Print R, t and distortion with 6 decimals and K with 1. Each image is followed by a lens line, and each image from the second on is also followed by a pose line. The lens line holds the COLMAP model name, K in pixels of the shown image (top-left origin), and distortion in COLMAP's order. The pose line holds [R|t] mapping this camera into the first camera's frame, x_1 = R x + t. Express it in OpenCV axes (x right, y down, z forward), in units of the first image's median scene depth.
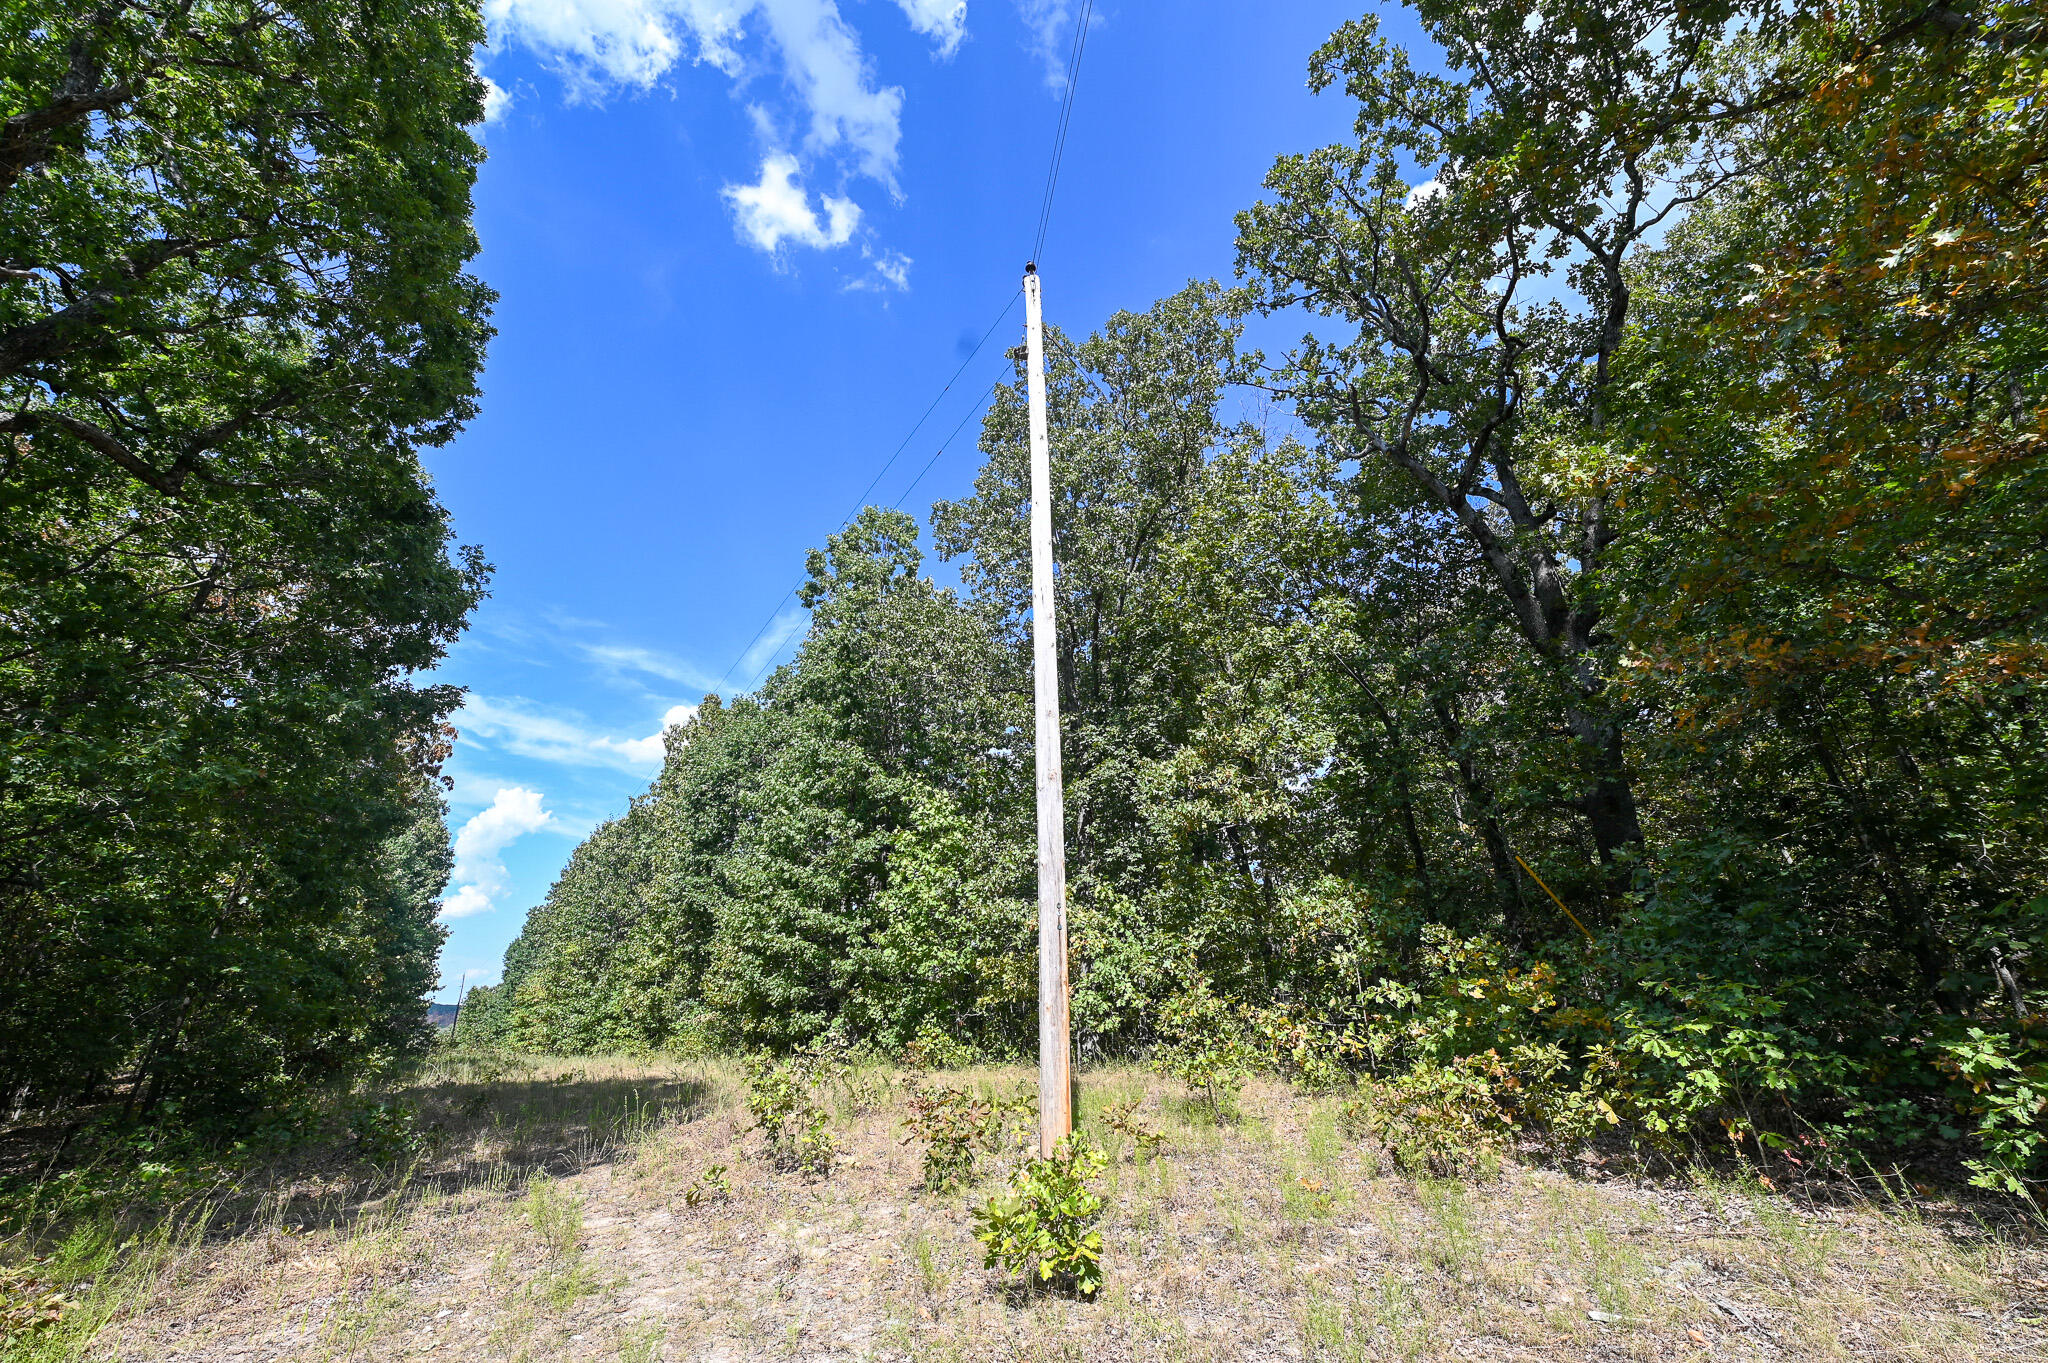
lens RADIAL K [[808.7, 0, 1028.0], [0, 808.7, 679.4], [0, 0, 1]] dist [-0.000309, -0.000010]
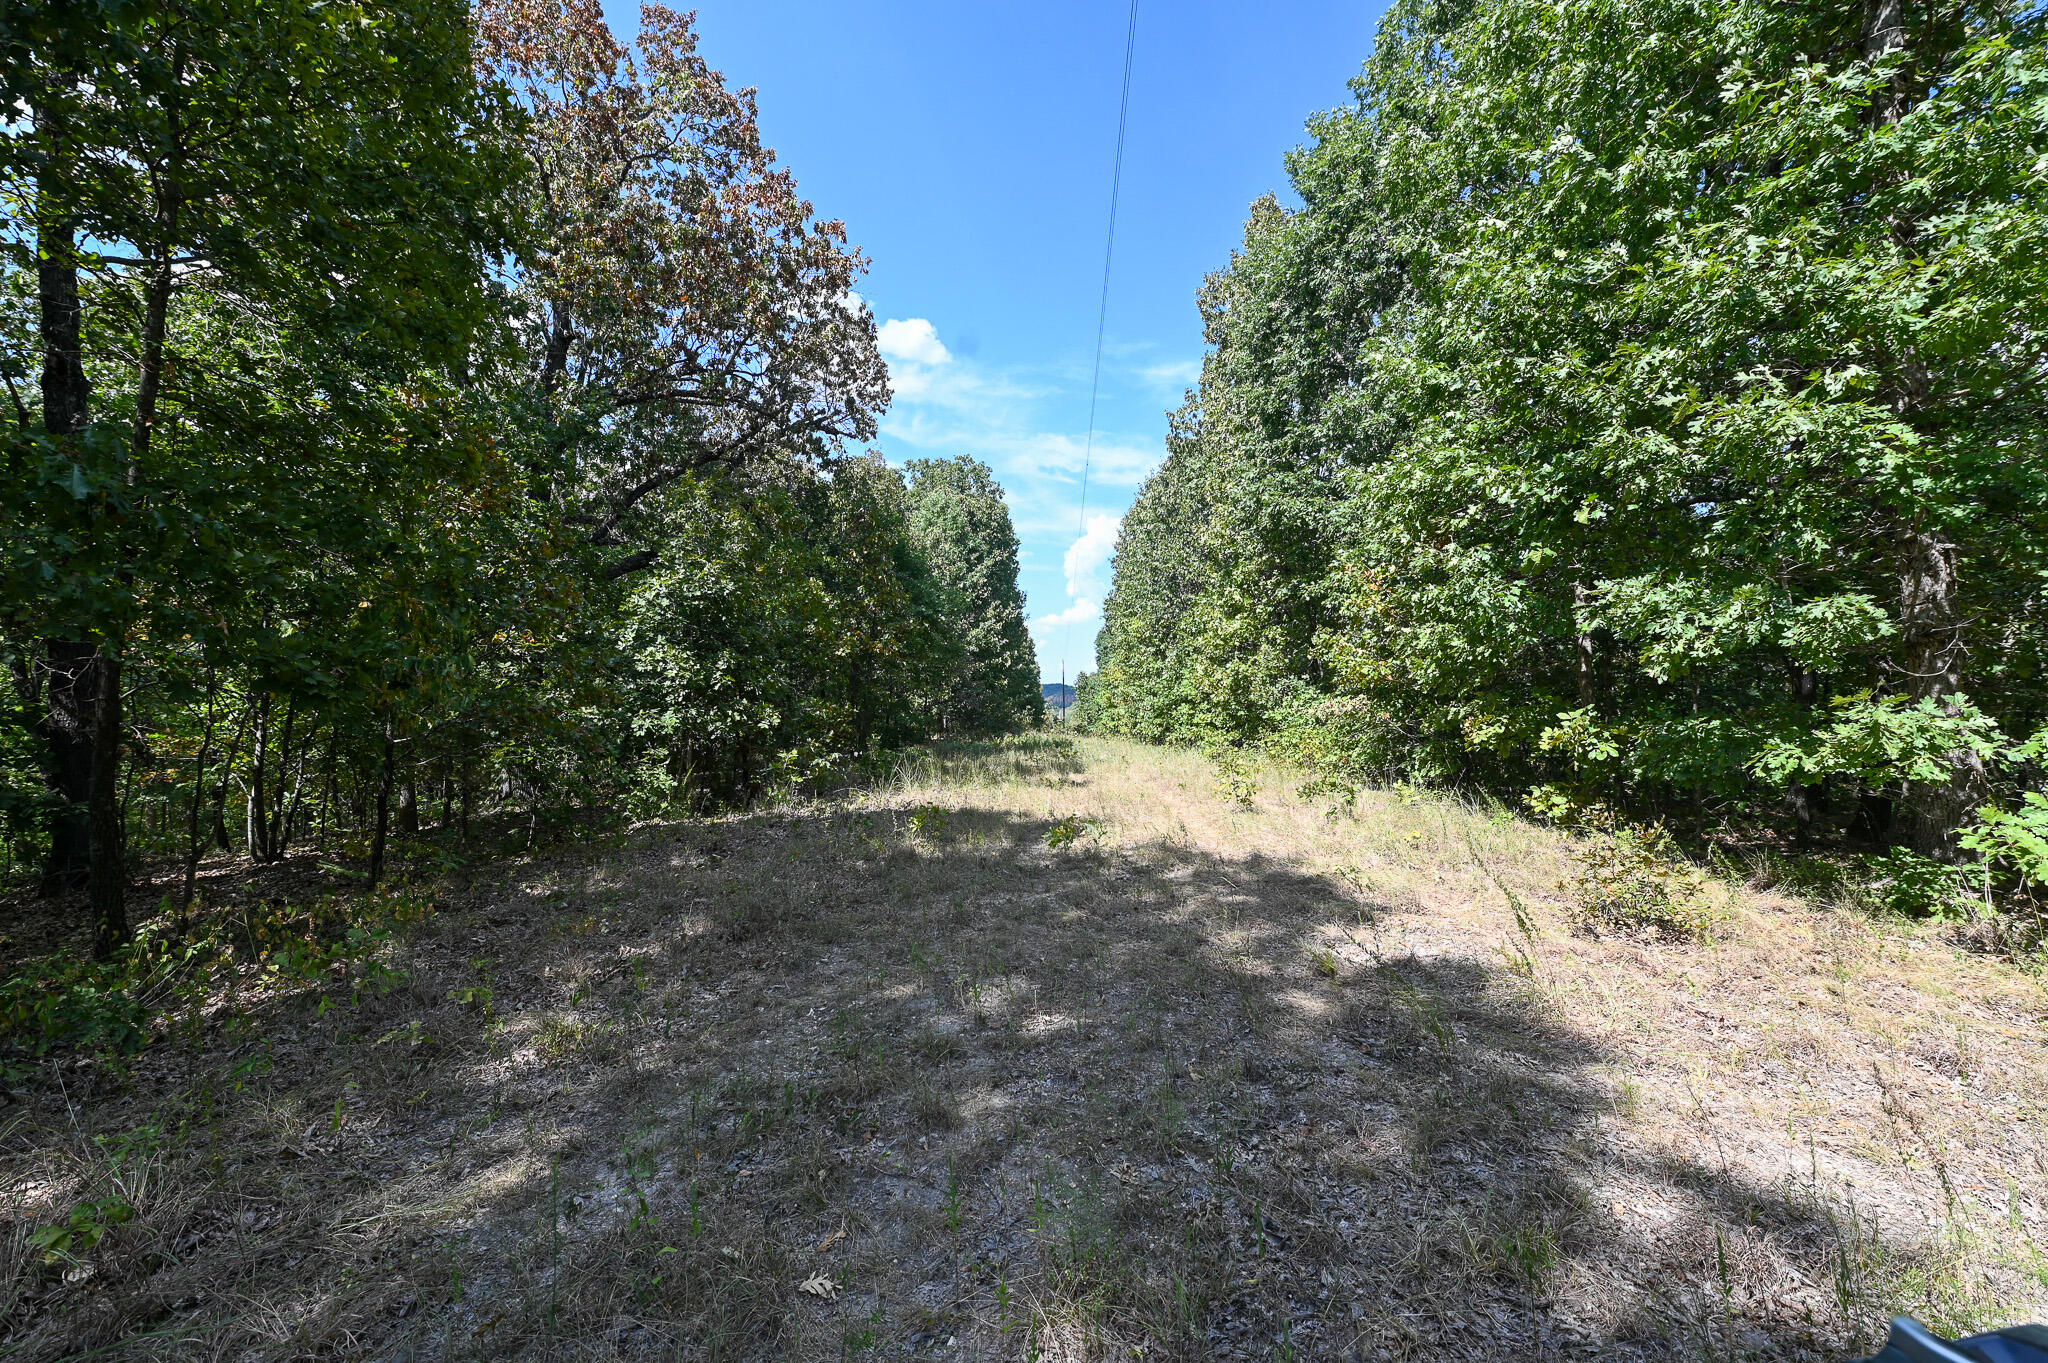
lens RADIAL K [[808.7, 0, 1024.2], [0, 808.7, 680.0], [0, 0, 1]] dist [-0.000309, -0.000010]
pose [[0.789341, 0.011206, -0.613852, -0.164157], [0.210106, 0.934534, 0.287231, 0.144583], [0.576884, -0.355697, 0.735312, 0.349085]]
